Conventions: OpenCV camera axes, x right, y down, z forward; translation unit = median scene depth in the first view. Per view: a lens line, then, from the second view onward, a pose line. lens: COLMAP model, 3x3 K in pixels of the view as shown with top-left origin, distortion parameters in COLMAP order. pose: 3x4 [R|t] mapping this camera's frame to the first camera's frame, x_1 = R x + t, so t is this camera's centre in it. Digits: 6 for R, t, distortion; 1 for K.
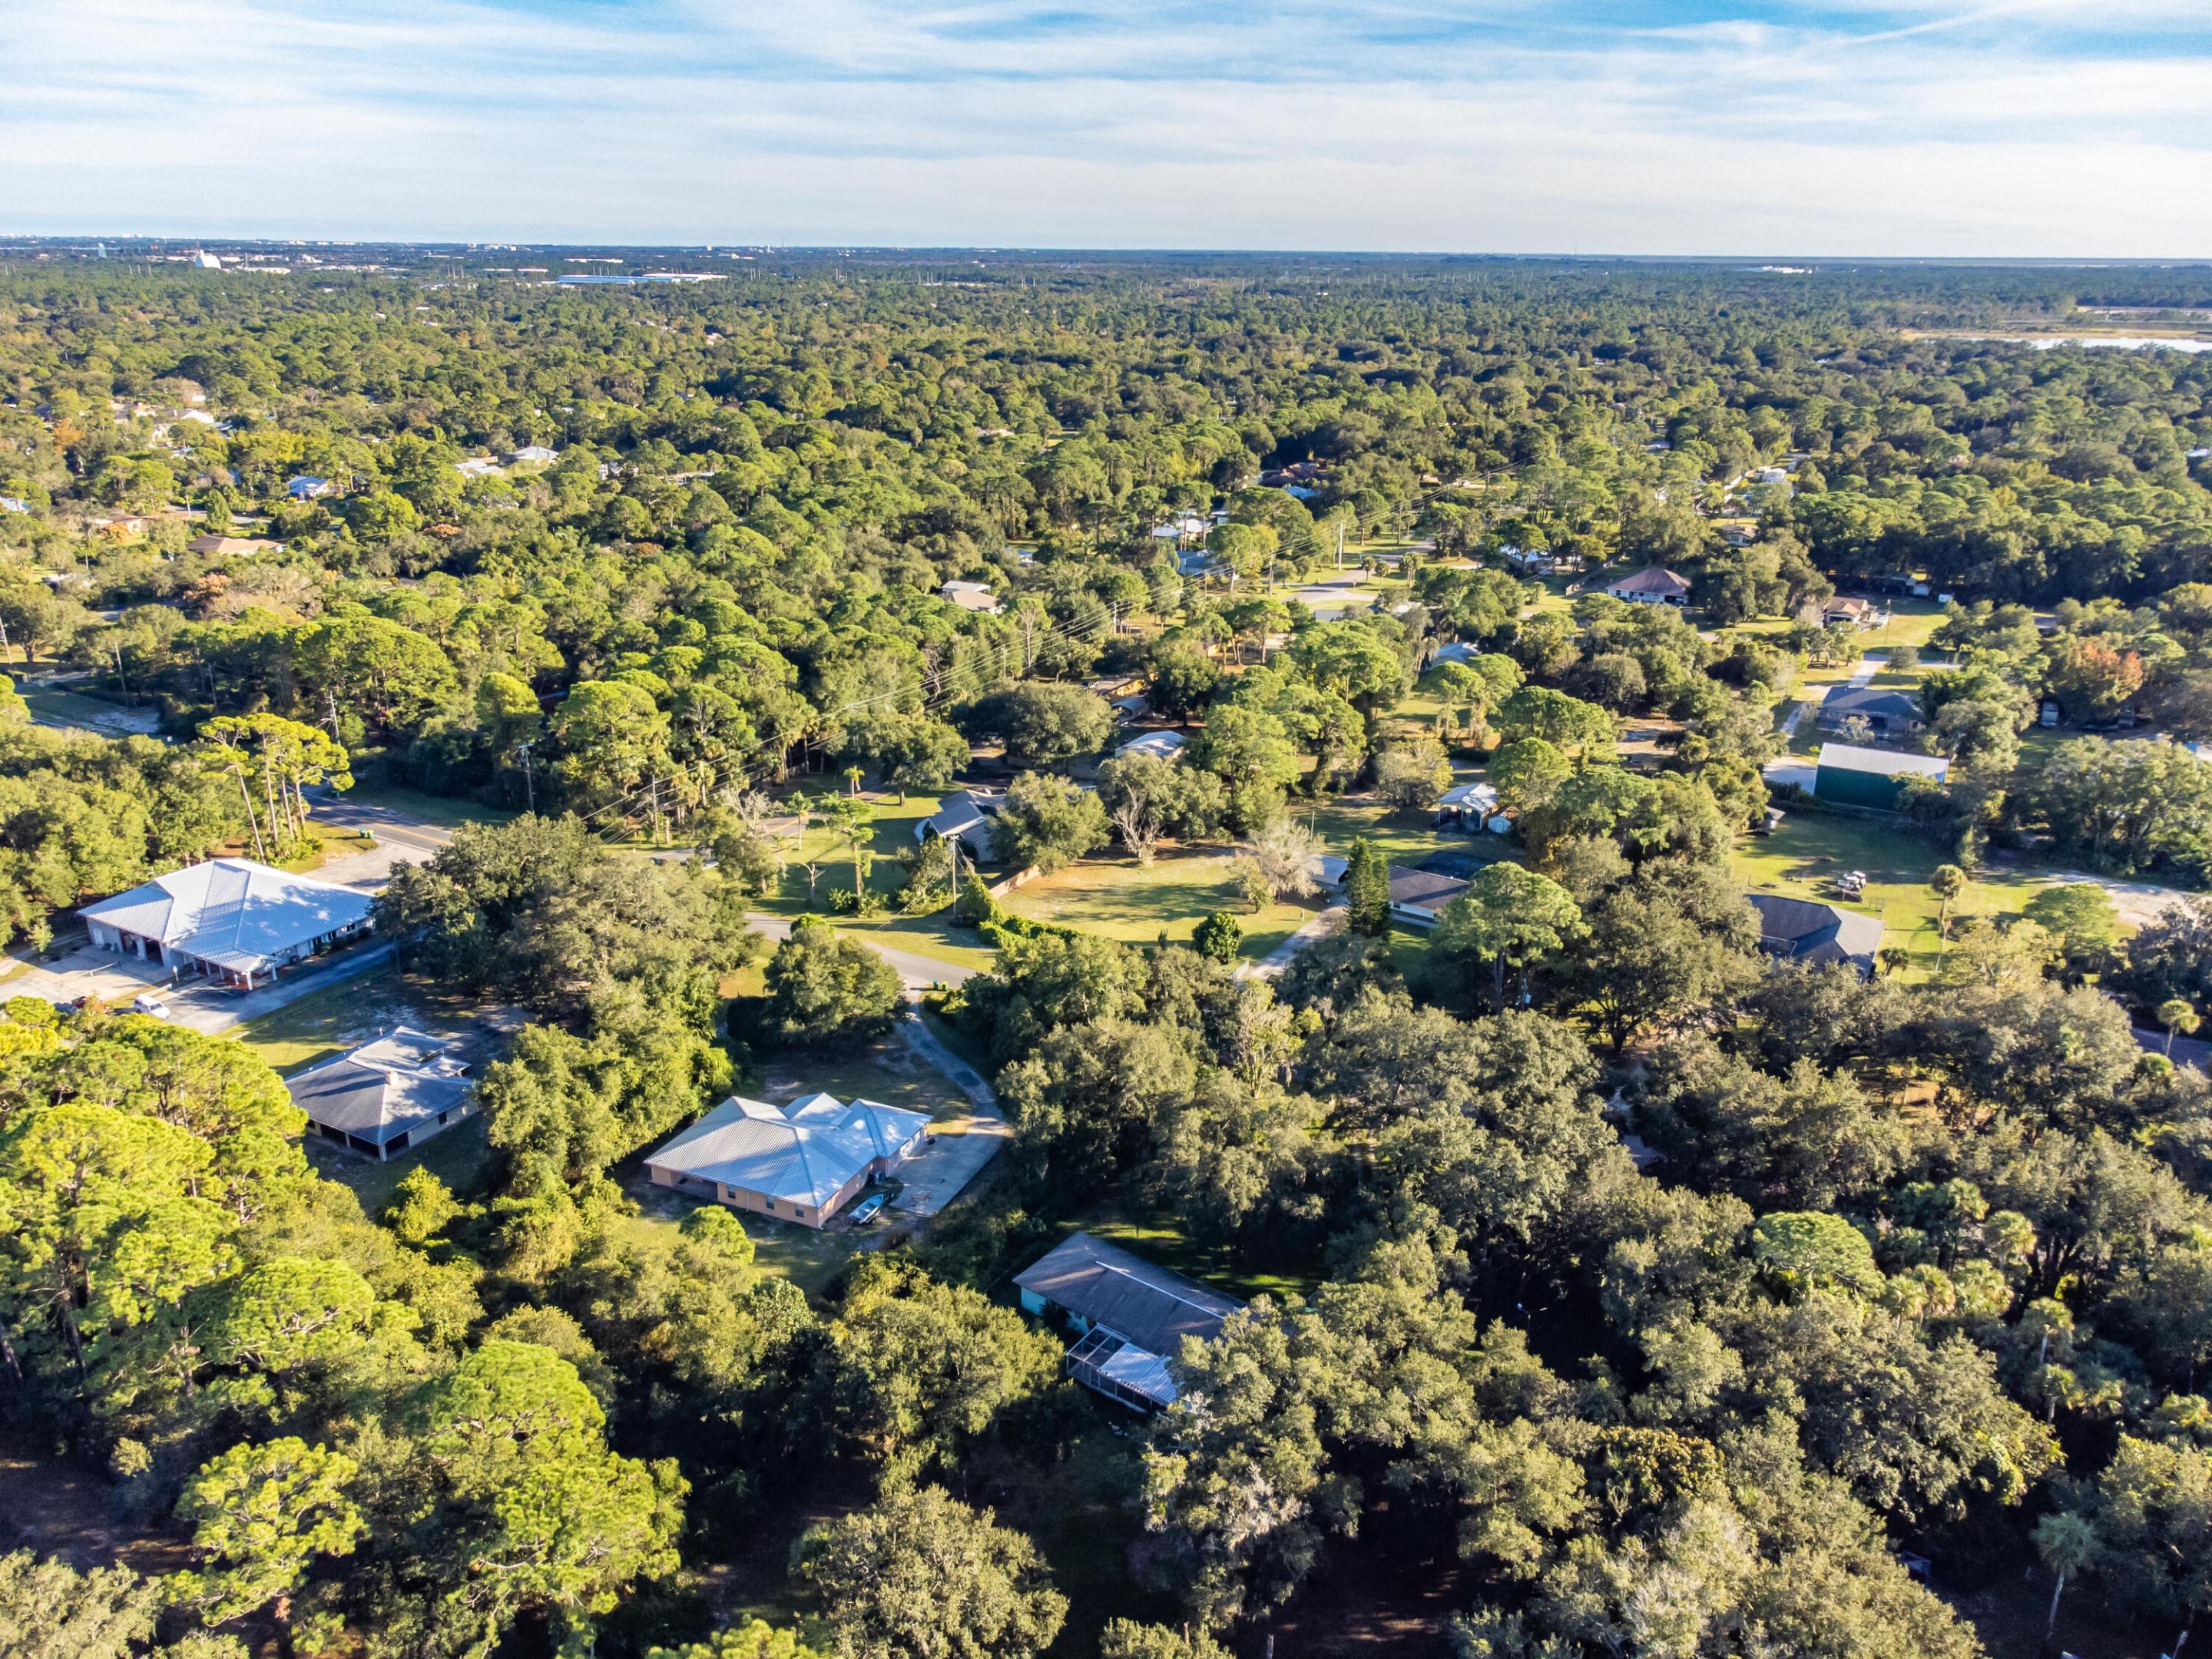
lens RADIAL K [[1700.7, 0, 1106.0], [0, 1700.7, 829.5], [0, 0, 1]] dist [0.045488, -0.029526]
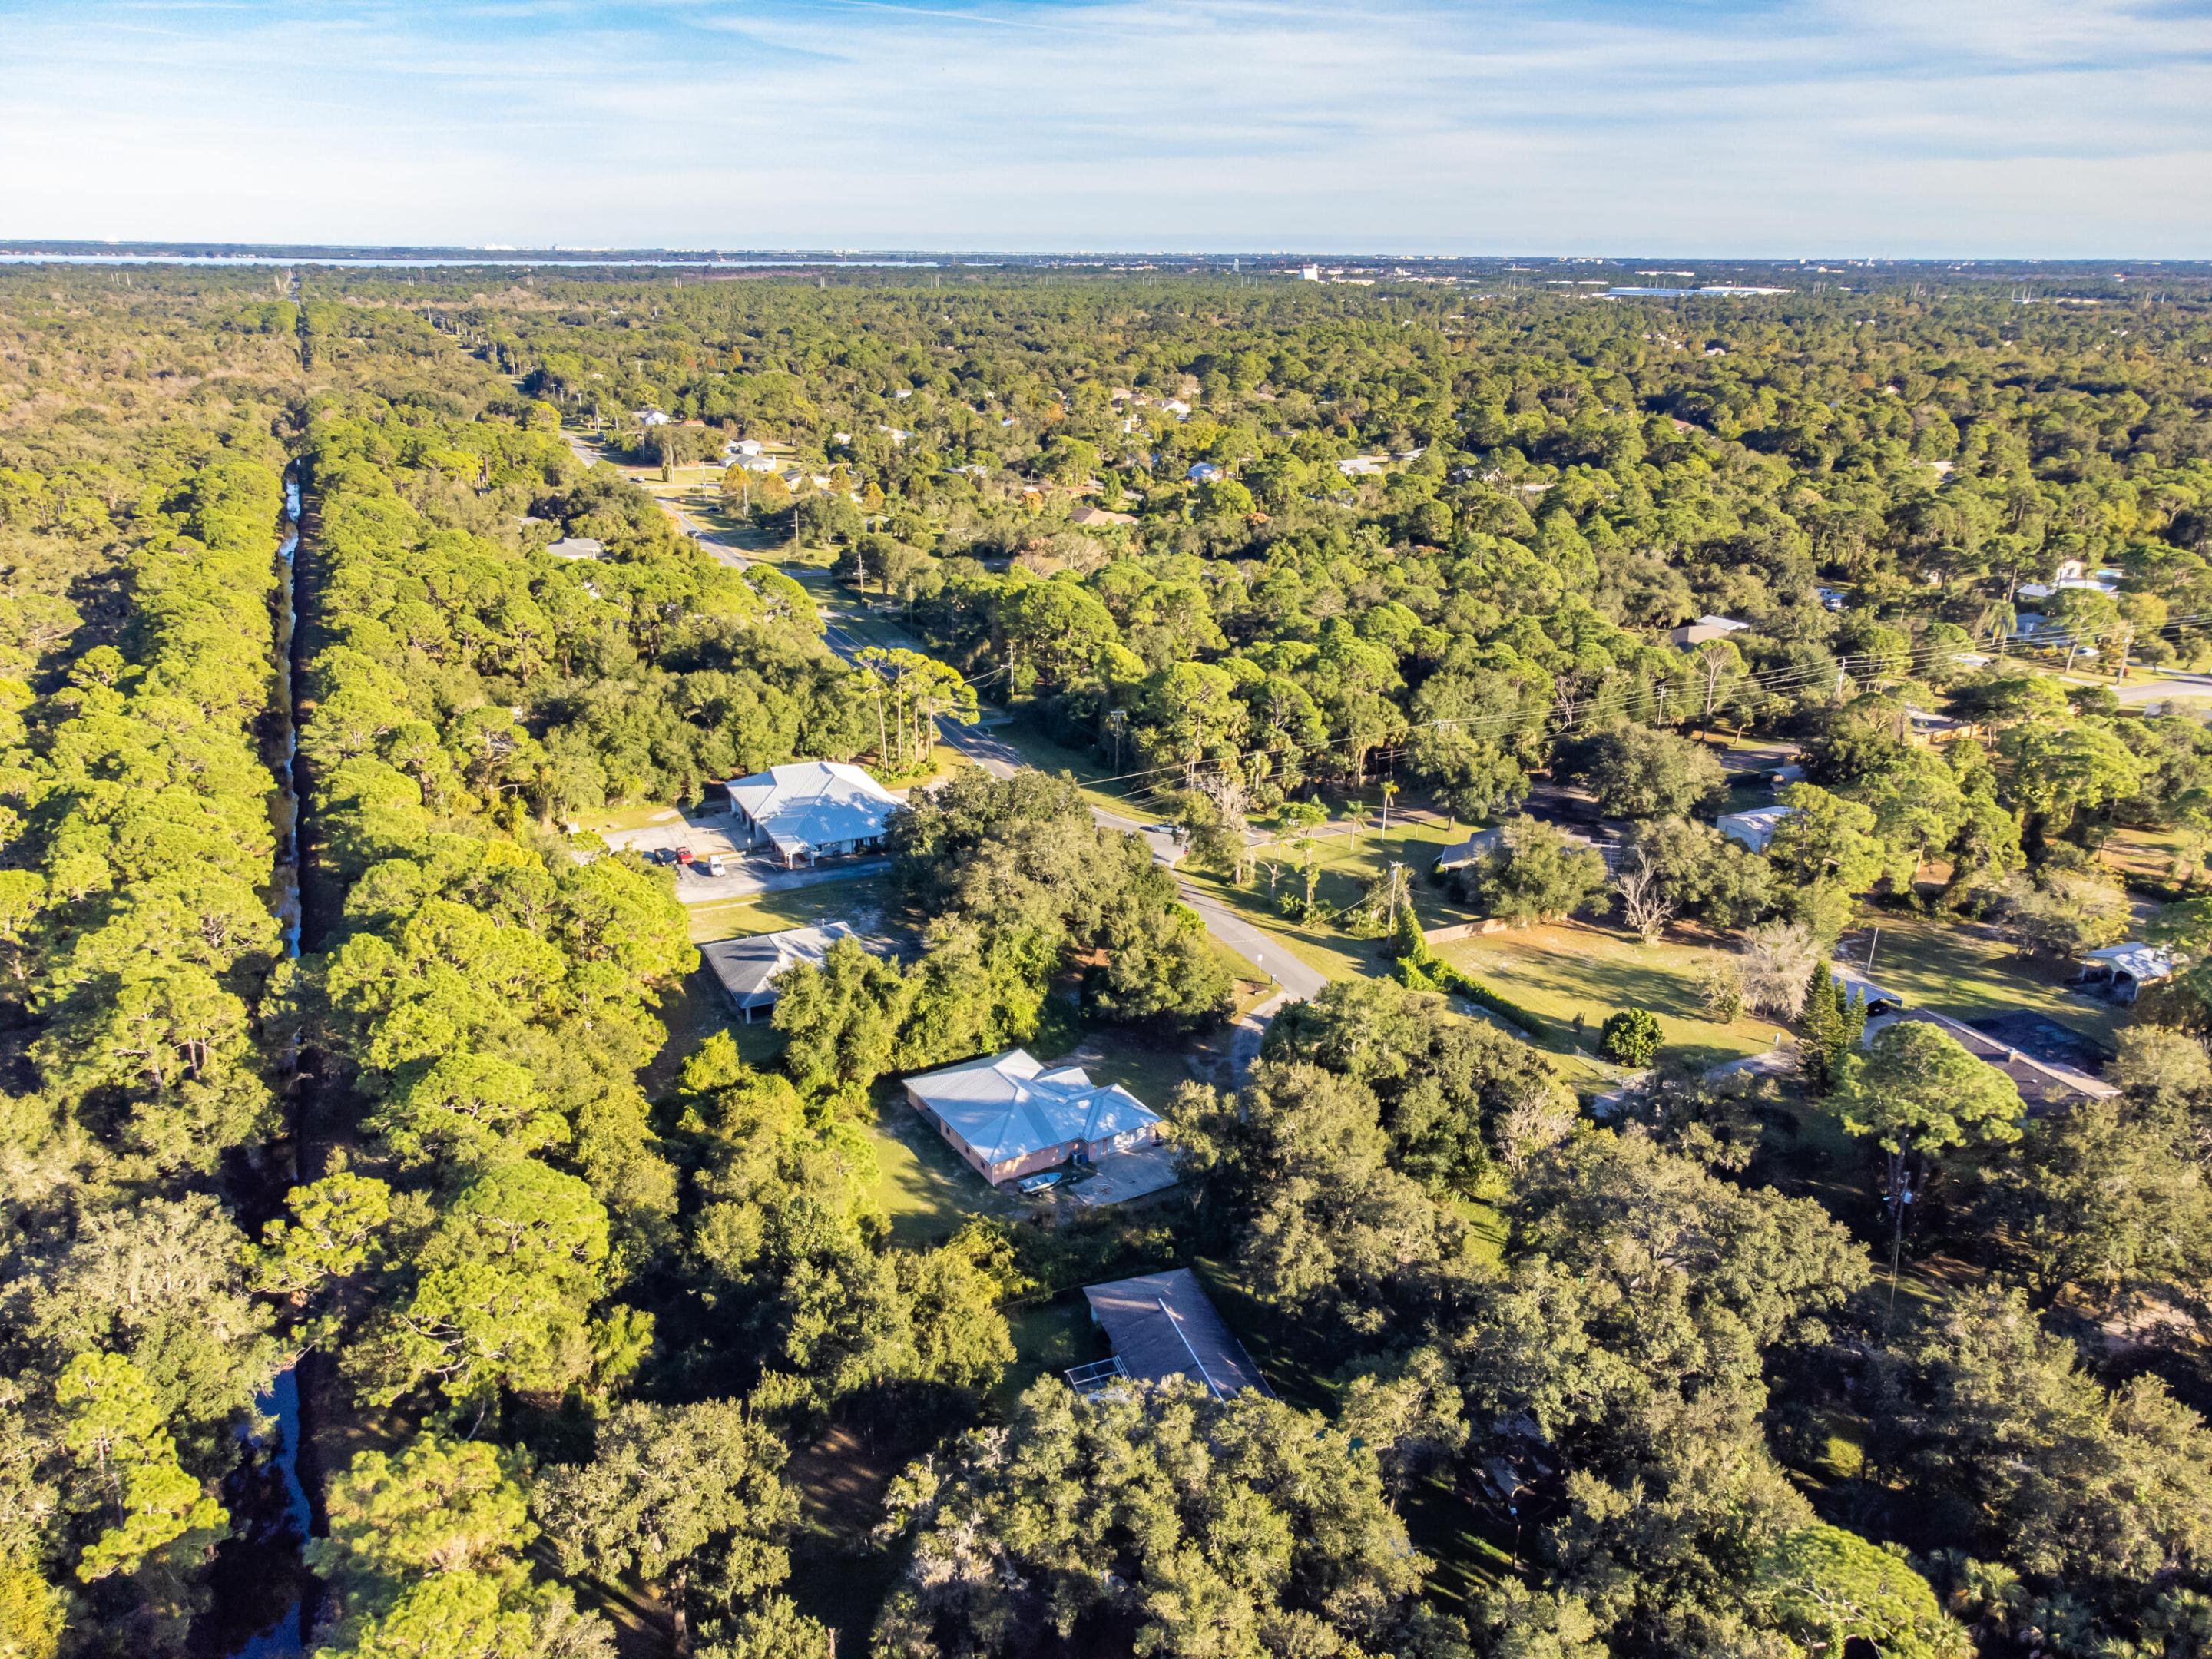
lens RADIAL K [[1700.7, 0, 1106.0], [0, 1700.7, 829.5], [0, 0, 1]] dist [0.045488, -0.029526]
pose [[0.817191, 0.184463, -0.546051, 0.267588], [-0.188875, 0.980795, 0.048663, -0.027525], [0.544541, 0.063369, 0.836337, 0.099241]]
